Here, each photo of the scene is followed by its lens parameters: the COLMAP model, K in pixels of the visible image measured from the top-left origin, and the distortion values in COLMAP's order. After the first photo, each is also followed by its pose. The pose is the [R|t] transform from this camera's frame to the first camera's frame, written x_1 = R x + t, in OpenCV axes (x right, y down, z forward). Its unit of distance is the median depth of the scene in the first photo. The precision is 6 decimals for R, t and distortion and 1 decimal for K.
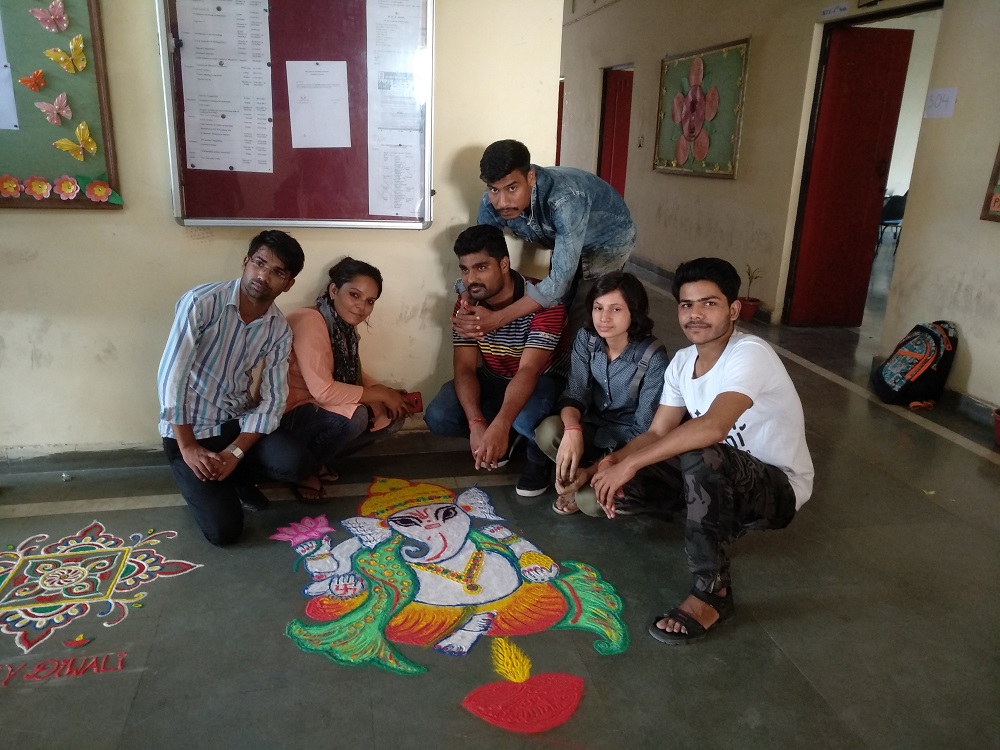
lens RADIAL K [[793.9, 0, 504.8], [0, 793.9, 372.7], [0, 0, 1]] dist [-0.032651, 0.035707]
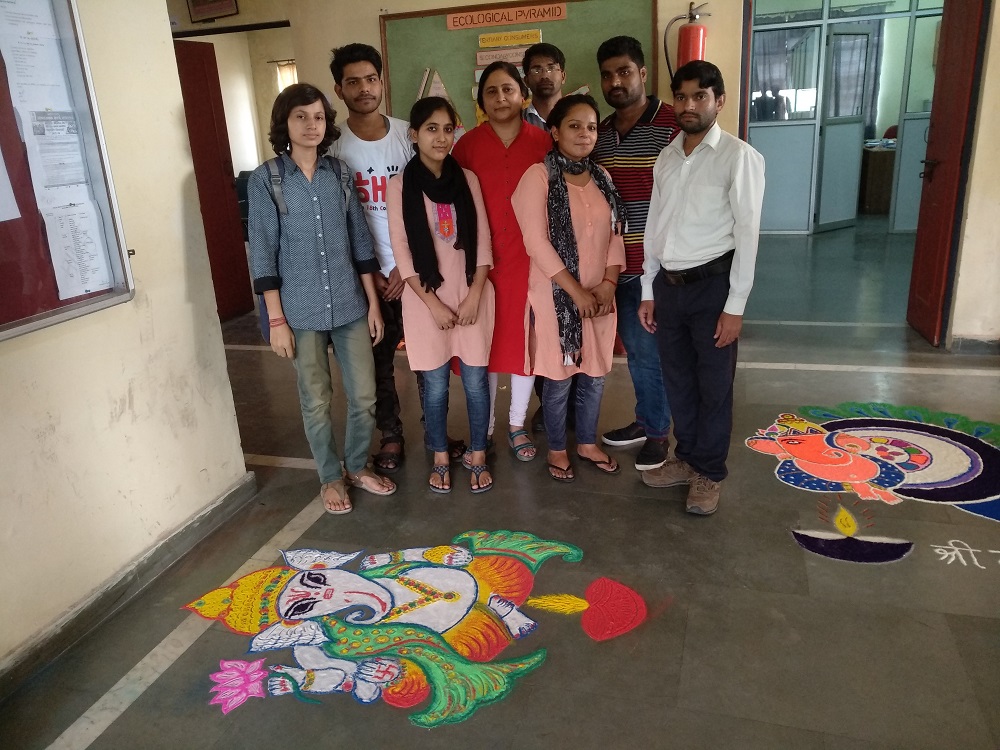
lens RADIAL K [[793.9, 0, 502.7], [0, 793.9, 375.4], [0, 0, 1]] dist [-0.032651, 0.035707]
pose [[0.492973, -0.347513, 0.797629, -0.673146], [0.353665, 0.917649, 0.181222, -0.139747], [-0.794921, 0.192756, 0.575279, 0.284340]]
